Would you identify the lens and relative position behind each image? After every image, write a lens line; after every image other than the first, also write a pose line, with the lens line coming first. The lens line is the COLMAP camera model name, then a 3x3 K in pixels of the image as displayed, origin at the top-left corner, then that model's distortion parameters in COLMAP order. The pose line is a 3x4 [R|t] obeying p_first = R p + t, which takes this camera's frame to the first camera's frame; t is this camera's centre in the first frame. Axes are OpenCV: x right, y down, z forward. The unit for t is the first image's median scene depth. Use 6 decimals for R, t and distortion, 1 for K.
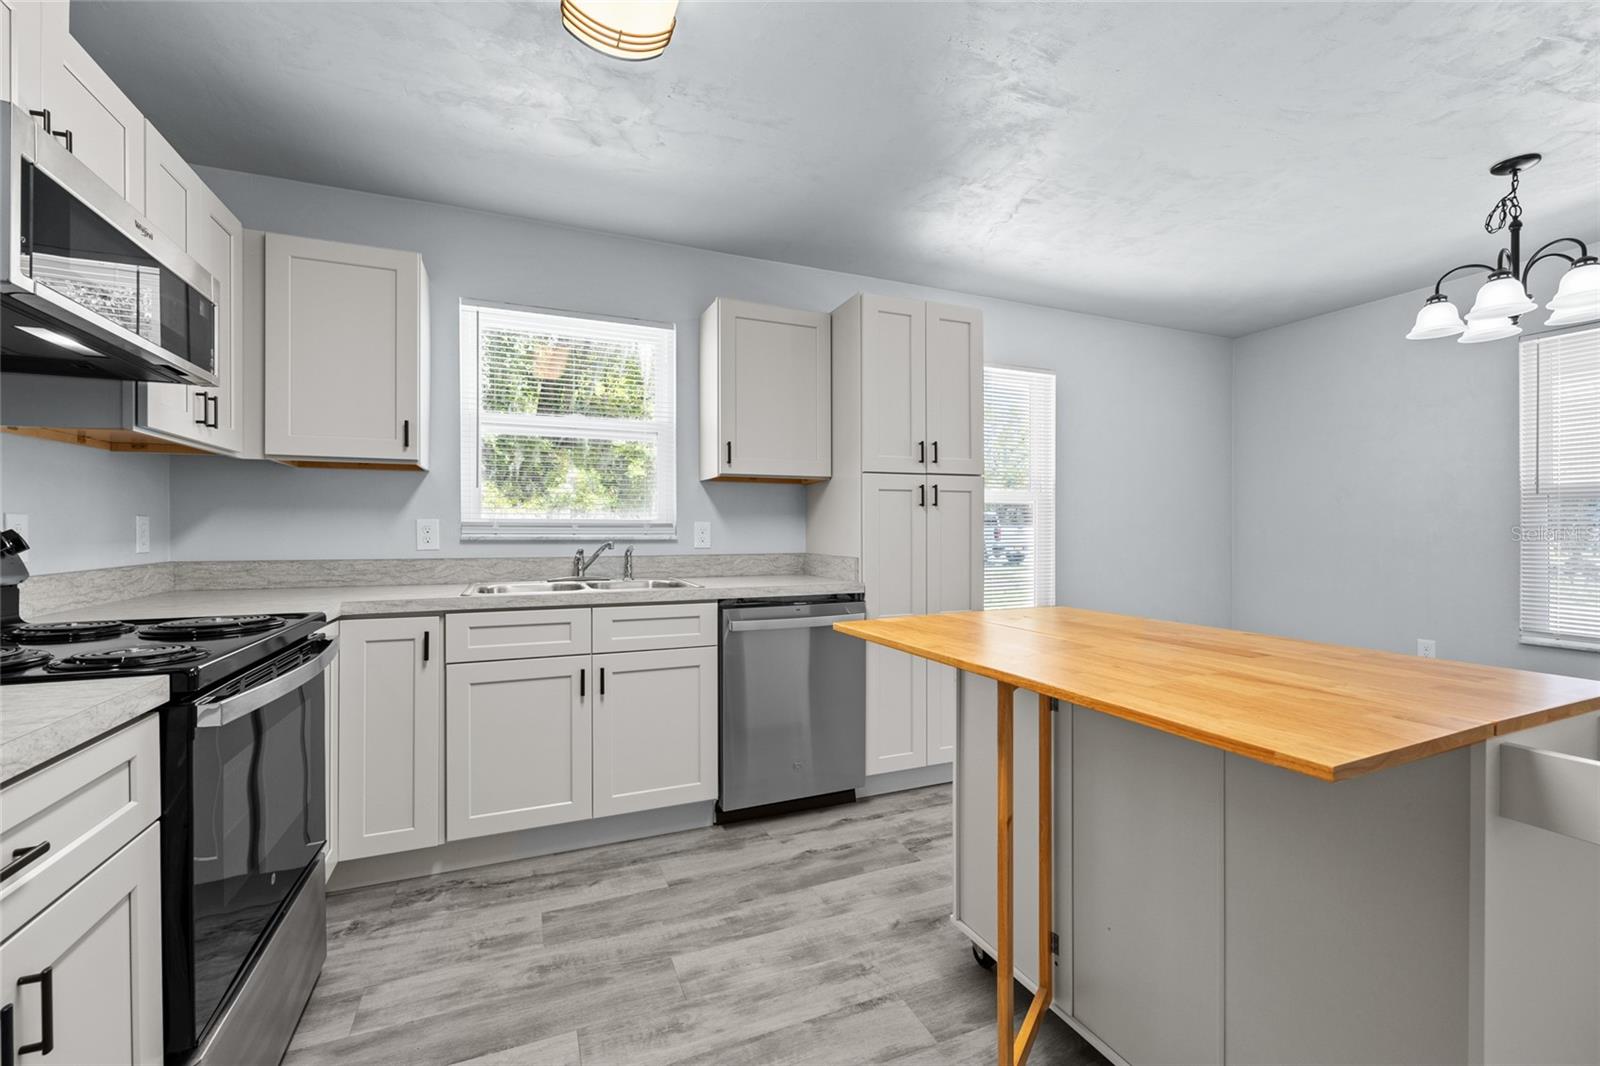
lens RADIAL K [[671.5, 0, 801.5], [0, 671.5, 532.1], [0, 0, 1]] dist [-0.002847, 0.000060]
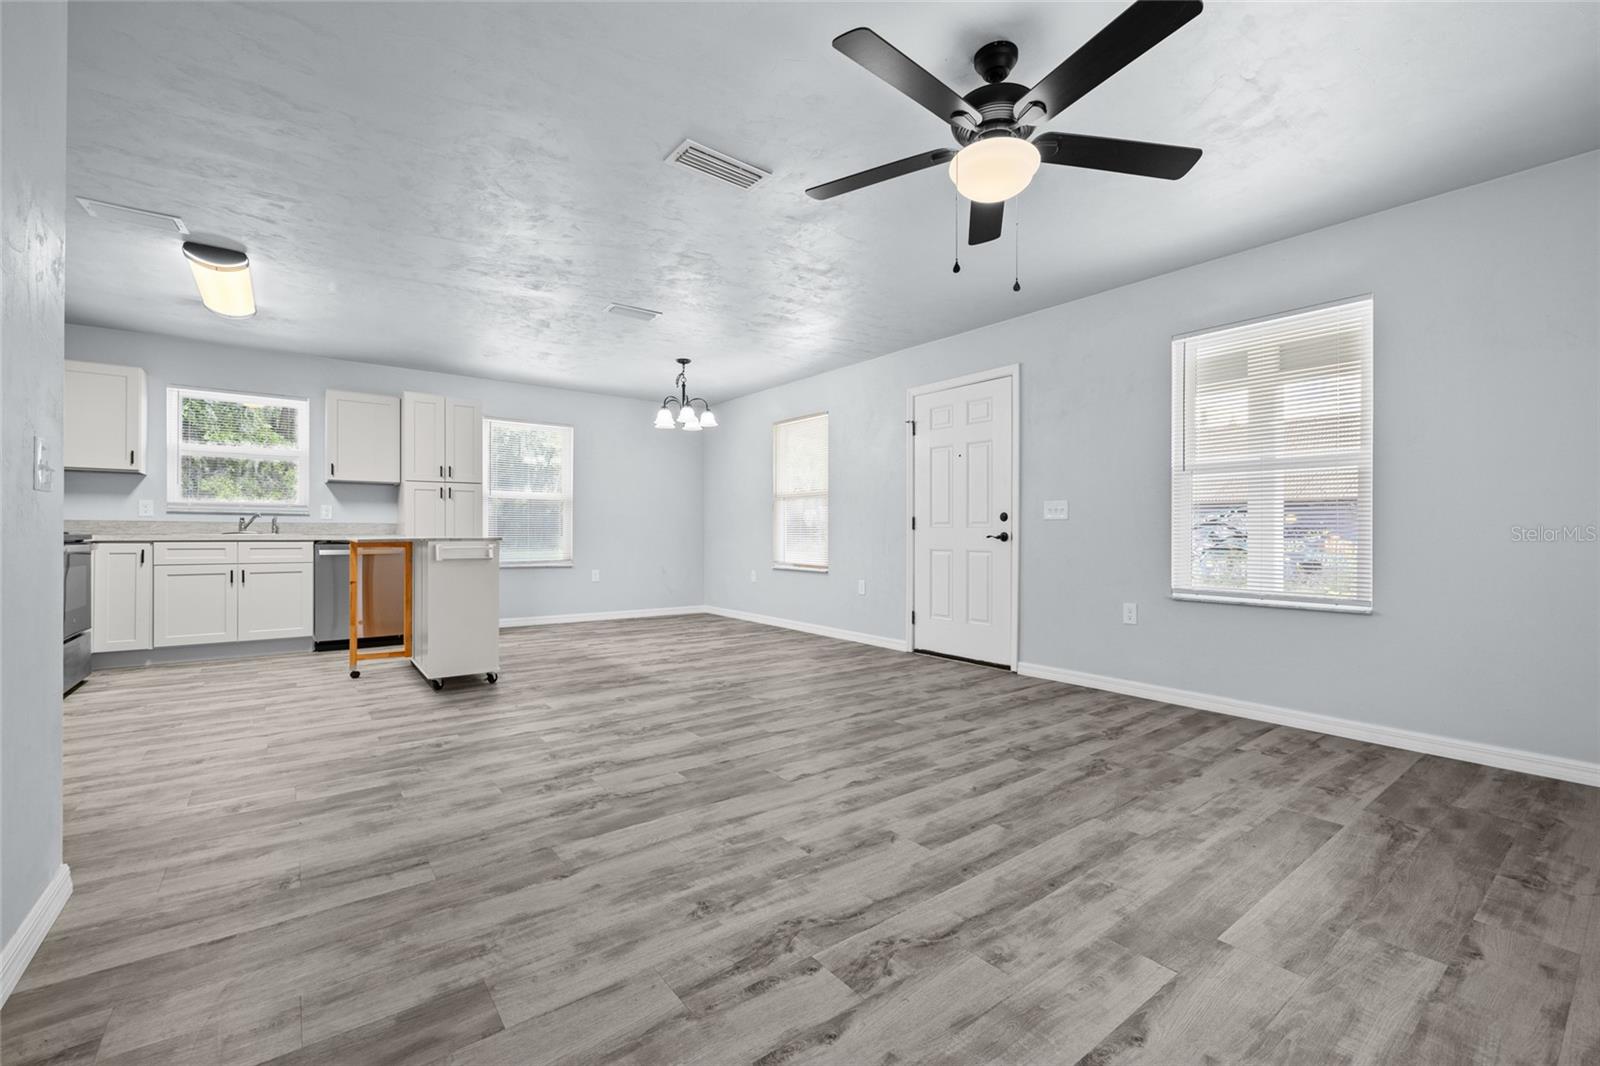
lens RADIAL K [[671.5, 0, 801.5], [0, 671.5, 532.1], [0, 0, 1]] dist [-0.002847, 0.000060]
pose [[0.967385, 0.004313, 0.253274, 0.815031], [-0.003111, 0.999982, -0.005146, 0.080459], [-0.253291, 0.004190, 0.967381, -1.399772]]
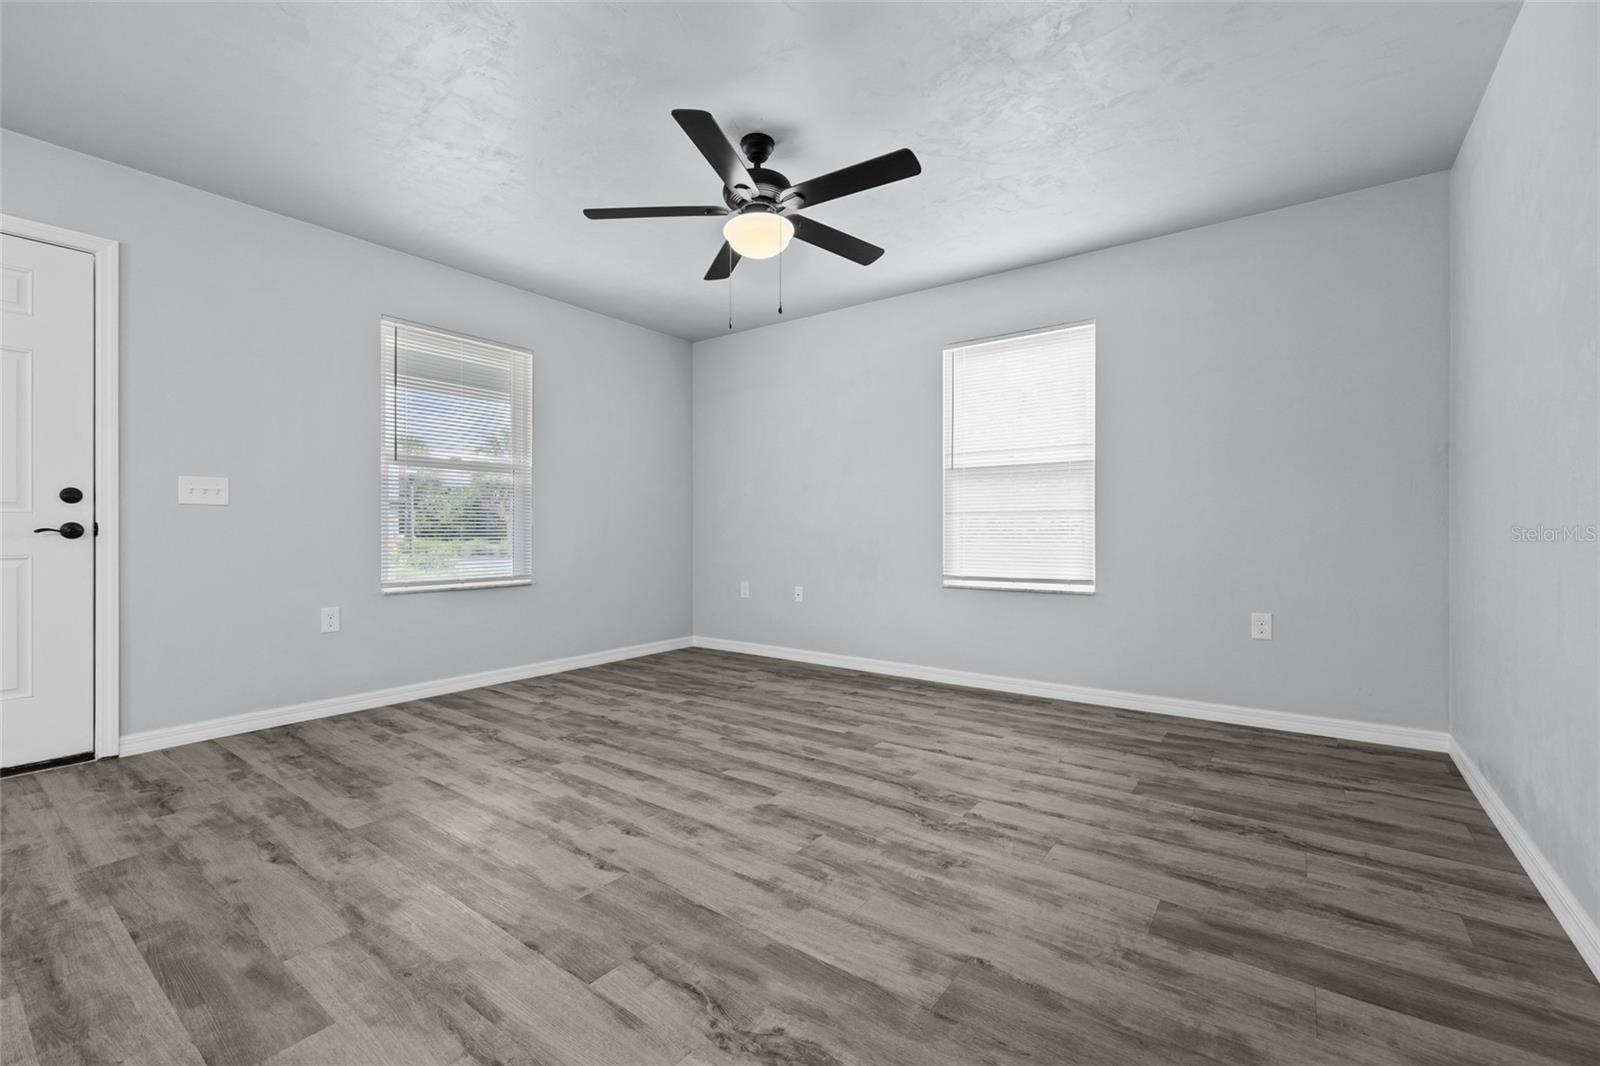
lens RADIAL K [[671.5, 0, 801.5], [0, 671.5, 532.1], [0, 0, 1]] dist [-0.002847, 0.000060]
pose [[-0.513327, -0.004970, 0.858179, 0.325648], [0.001468, 0.999977, 0.006669, 0.078968], [-0.858192, 0.004683, -0.513308, -0.169653]]
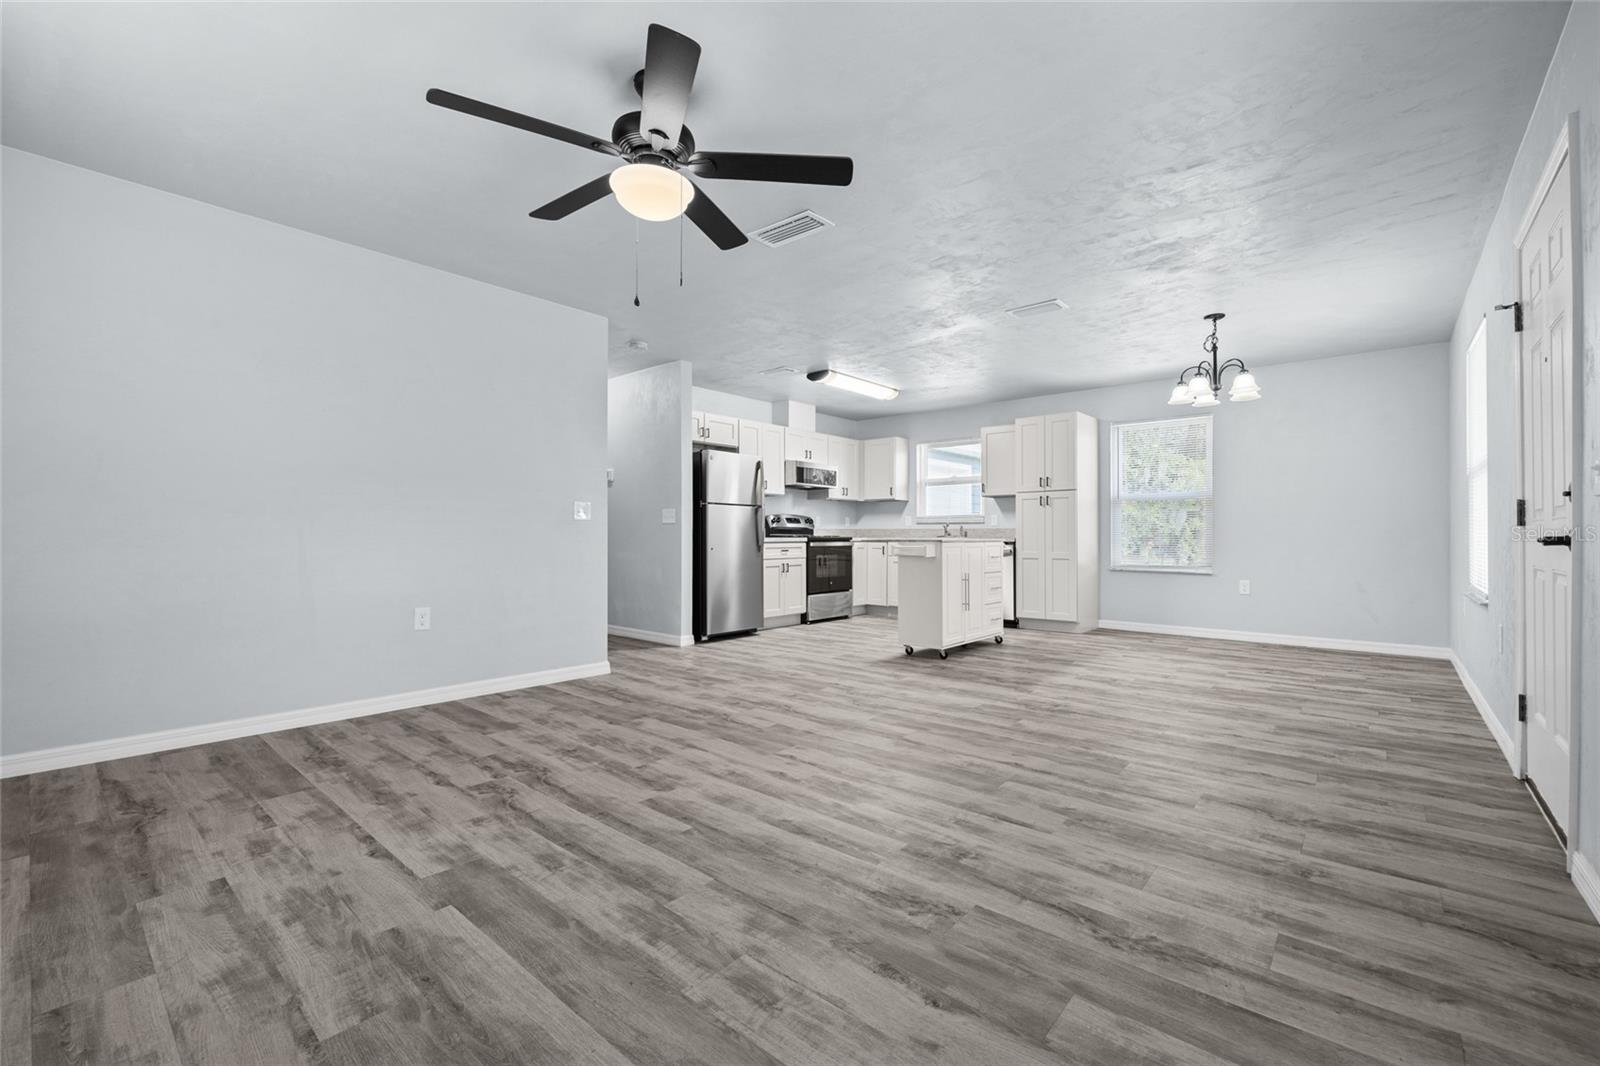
lens RADIAL K [[671.5, 0, 801.5], [0, 671.5, 532.1], [0, 0, 1]] dist [-0.002847, 0.000060]
pose [[0.440674, -0.004593, -0.897655, 2.146049], [-0.003236, 0.999972, -0.006705, 0.081096], [0.897661, 0.005860, 0.440647, -0.862953]]
